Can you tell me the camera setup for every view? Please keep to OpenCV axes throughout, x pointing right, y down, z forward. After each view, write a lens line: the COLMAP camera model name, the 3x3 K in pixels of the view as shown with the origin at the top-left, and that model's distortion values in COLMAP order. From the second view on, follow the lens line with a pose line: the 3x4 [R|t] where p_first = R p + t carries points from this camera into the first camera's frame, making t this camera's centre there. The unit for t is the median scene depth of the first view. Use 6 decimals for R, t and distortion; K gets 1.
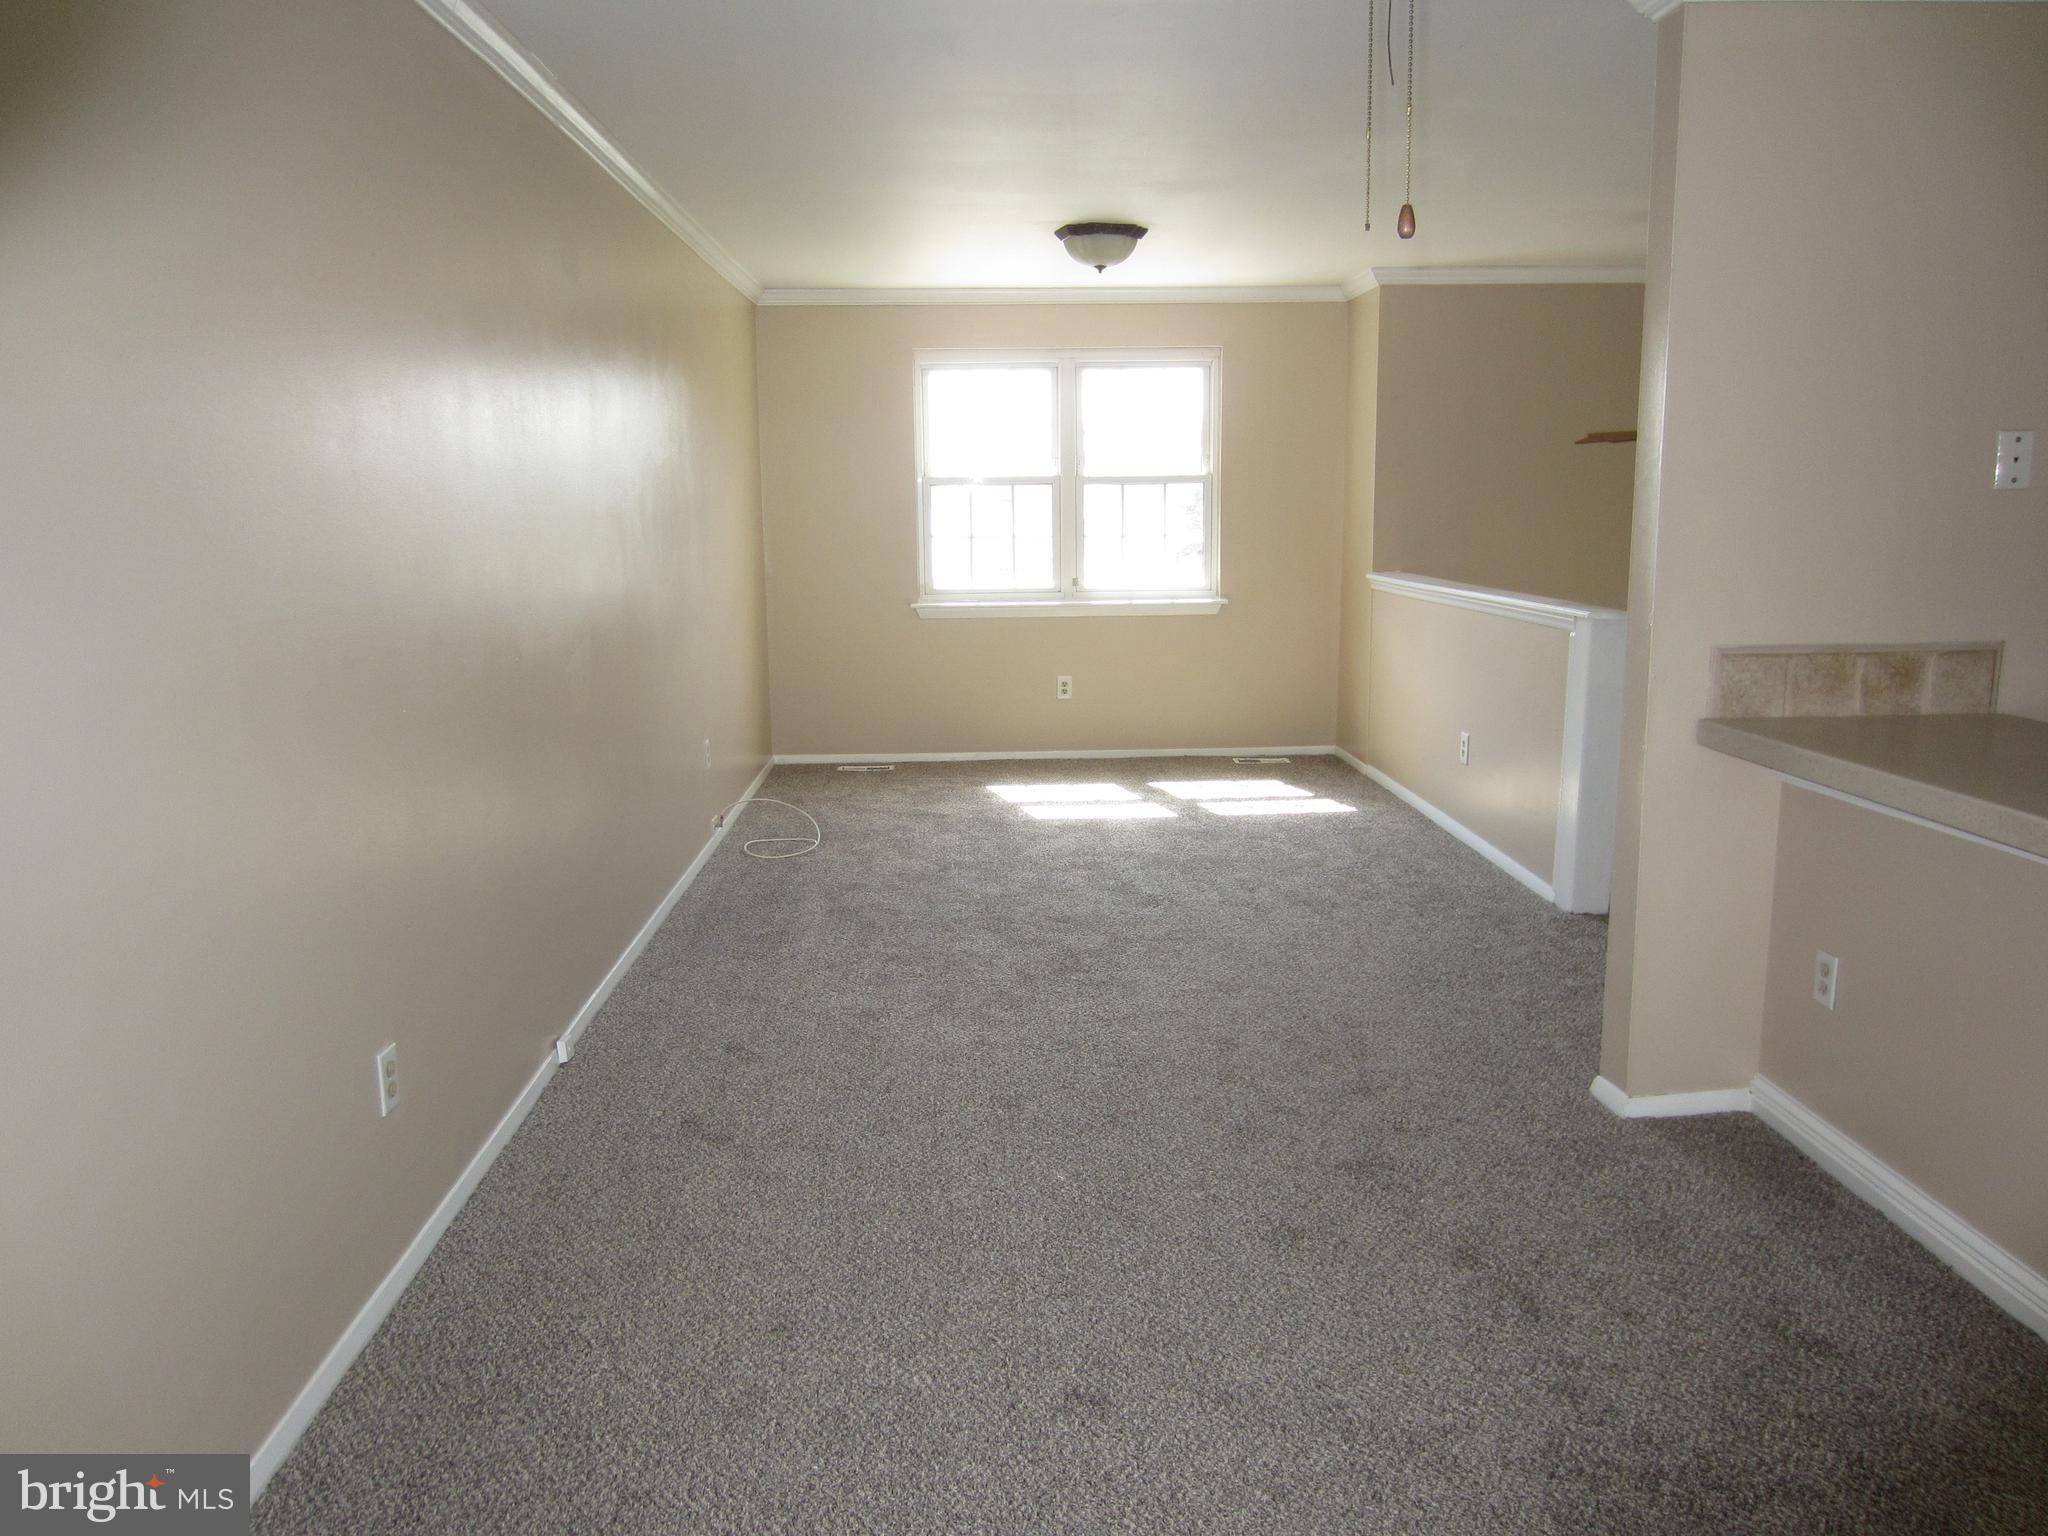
lens RADIAL K [[1448.1, 0, 1026.2], [0, 1448.1, 779.8], [0, 0, 1]] dist [-0.038974, 0.018905]
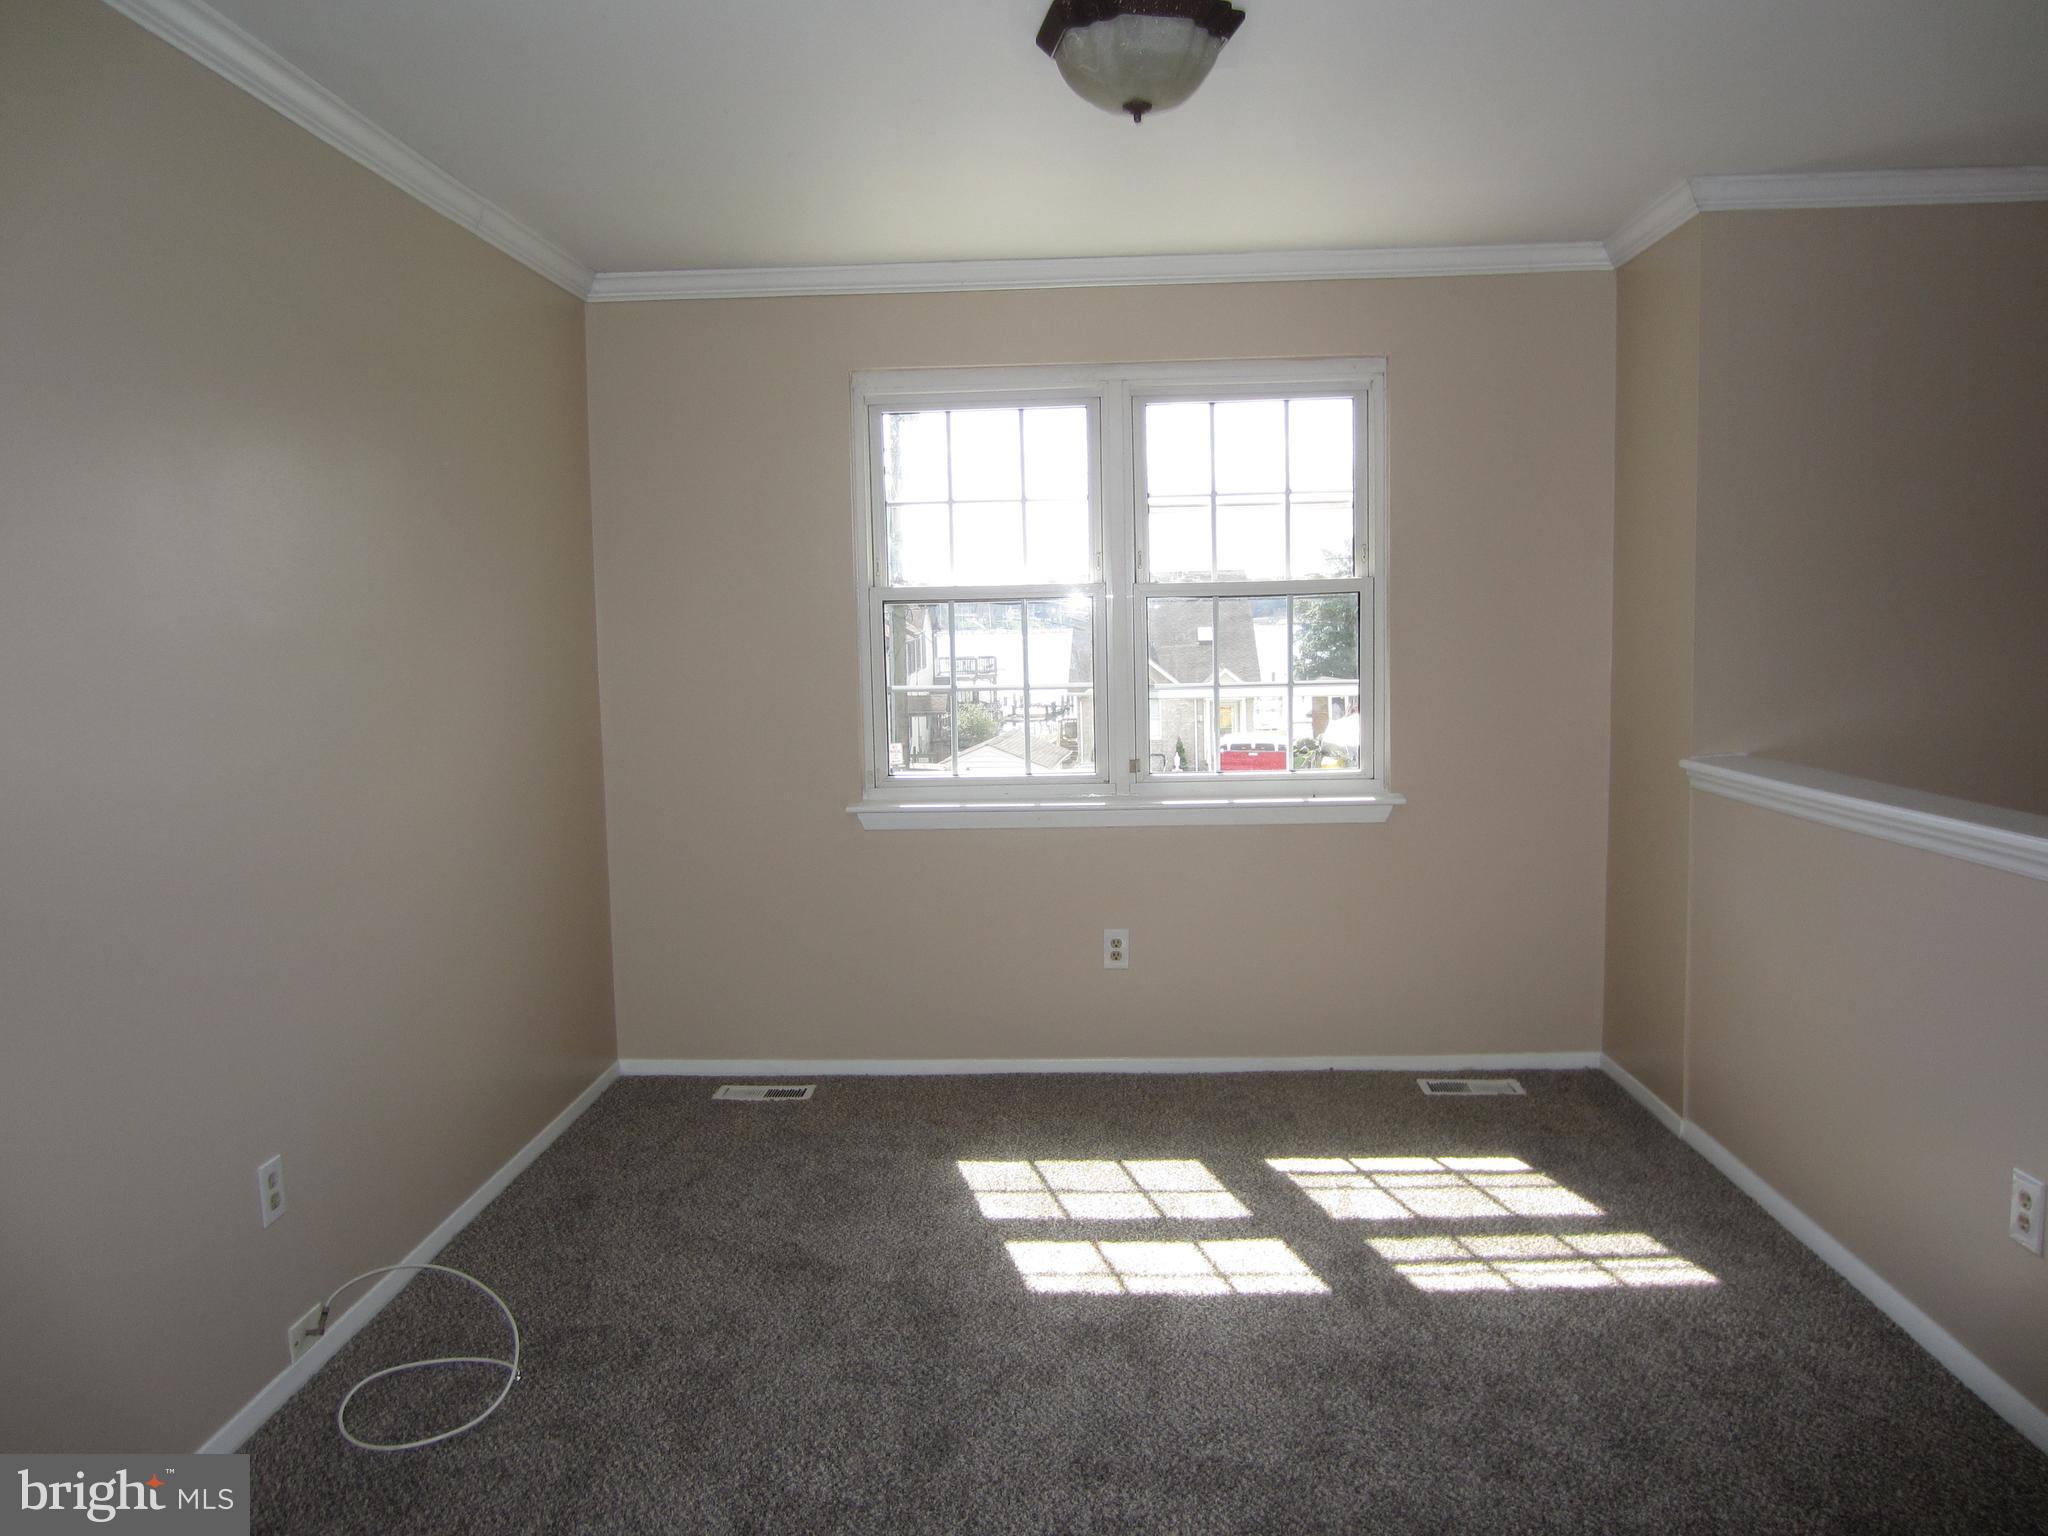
lens RADIAL K [[1448.1, 0, 1015.9], [0, 1448.1, 761.8], [0, 0, 1]] dist [-0.038974, 0.018905]
pose [[0.995730, -0.001196, -0.092302, 0.040590], [-0.007513, 0.995549, -0.093949, -0.084722], [0.092004, 0.094241, 0.991289, 0.430006]]
